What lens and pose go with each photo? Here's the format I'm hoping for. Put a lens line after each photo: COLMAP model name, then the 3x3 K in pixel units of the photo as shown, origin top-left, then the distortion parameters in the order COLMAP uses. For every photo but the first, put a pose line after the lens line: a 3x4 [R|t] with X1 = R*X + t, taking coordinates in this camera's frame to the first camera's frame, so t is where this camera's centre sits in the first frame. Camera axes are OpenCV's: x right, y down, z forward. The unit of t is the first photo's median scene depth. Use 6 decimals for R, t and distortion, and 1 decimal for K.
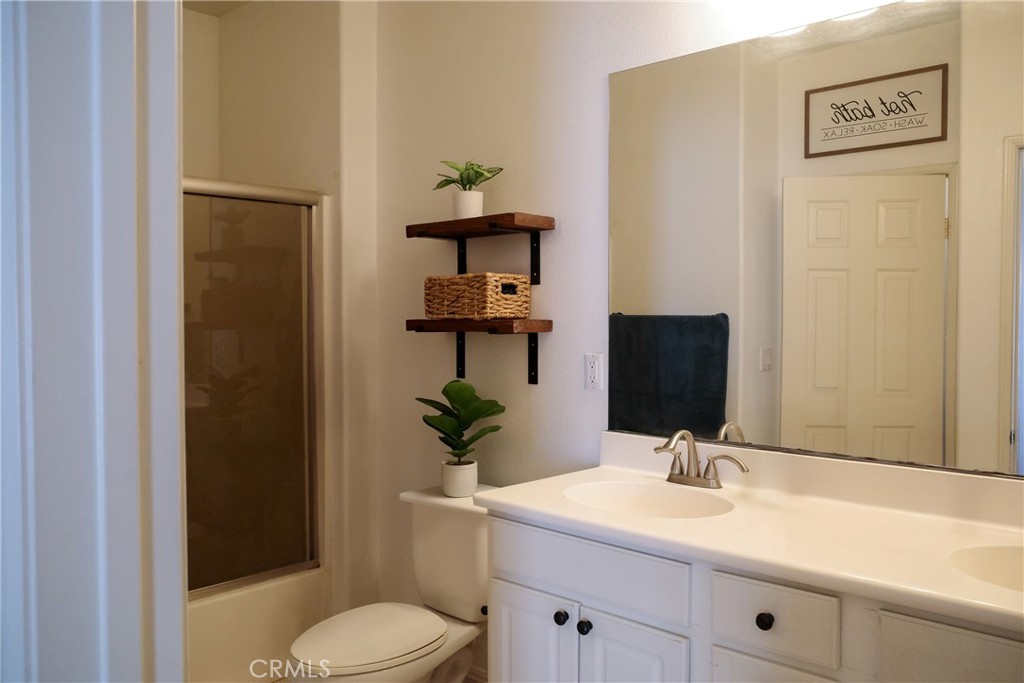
lens RADIAL K [[809.5, 0, 504.8], [0, 809.5, 345.3], [0, 0, 1]] dist [-0.061159, 0.063678]
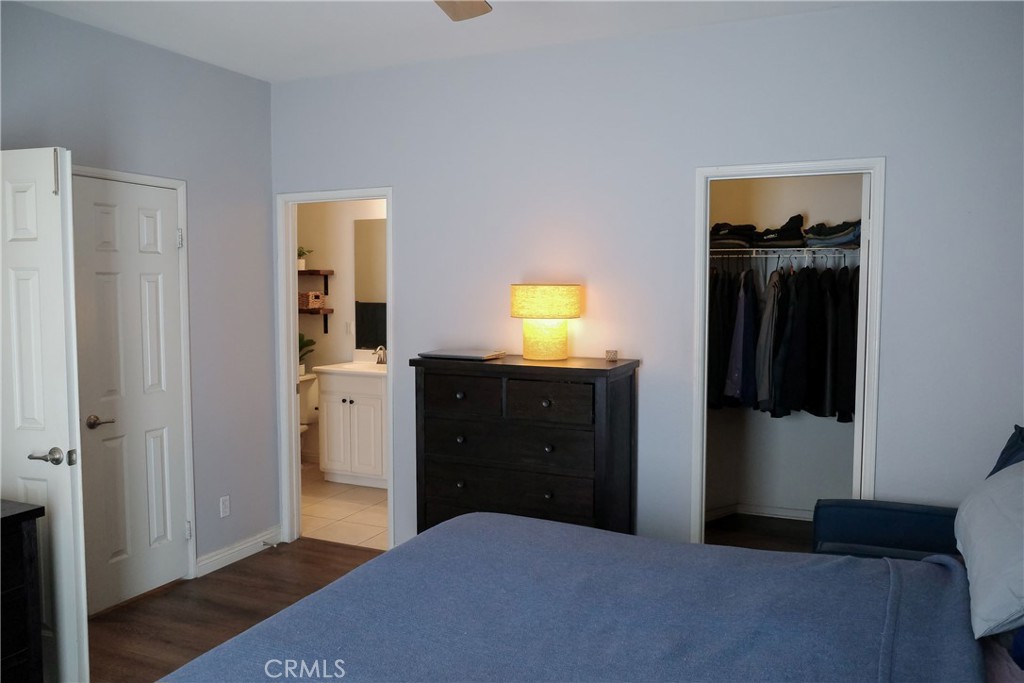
lens RADIAL K [[809.5, 0, 504.8], [0, 809.5, 345.3], [0, 0, 1]] dist [-0.061159, 0.063678]
pose [[0.945535, -0.023747, 0.324654, -0.275341], [0.013061, 0.999300, 0.035054, 0.002566], [-0.325259, -0.028904, 0.945183, -1.708883]]
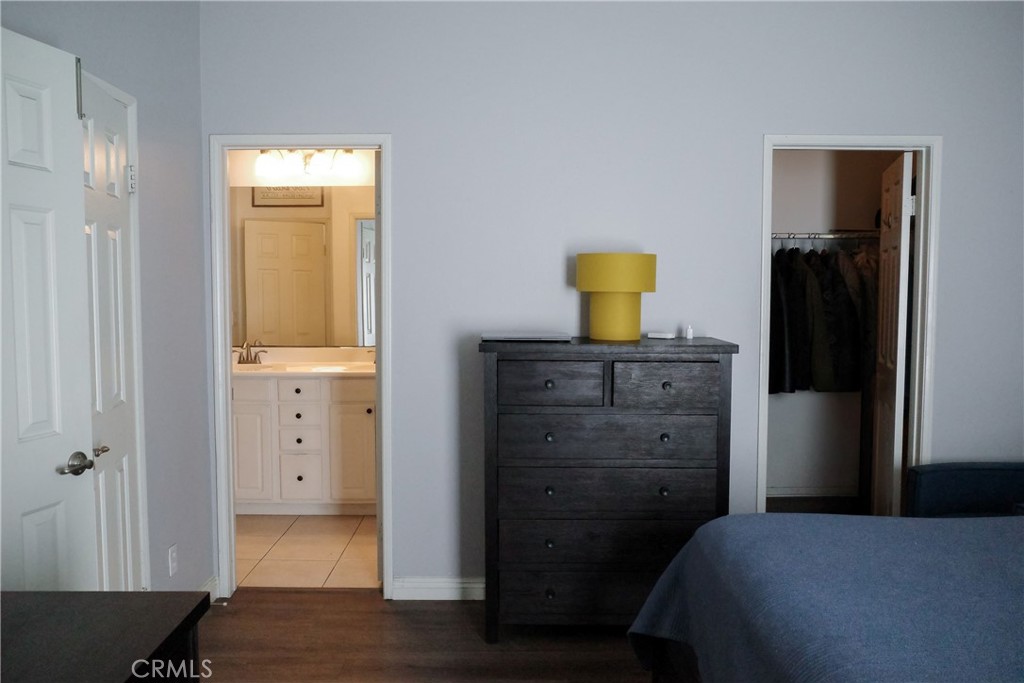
lens RADIAL K [[809.5, 0, 504.8], [0, 809.5, 345.3], [0, 0, 1]] dist [-0.061159, 0.063678]
pose [[0.719855, -0.046577, 0.692560, -0.776000], [0.027371, 0.998875, 0.038727, 0.036548], [-0.693585, -0.008922, 0.720320, -1.123151]]
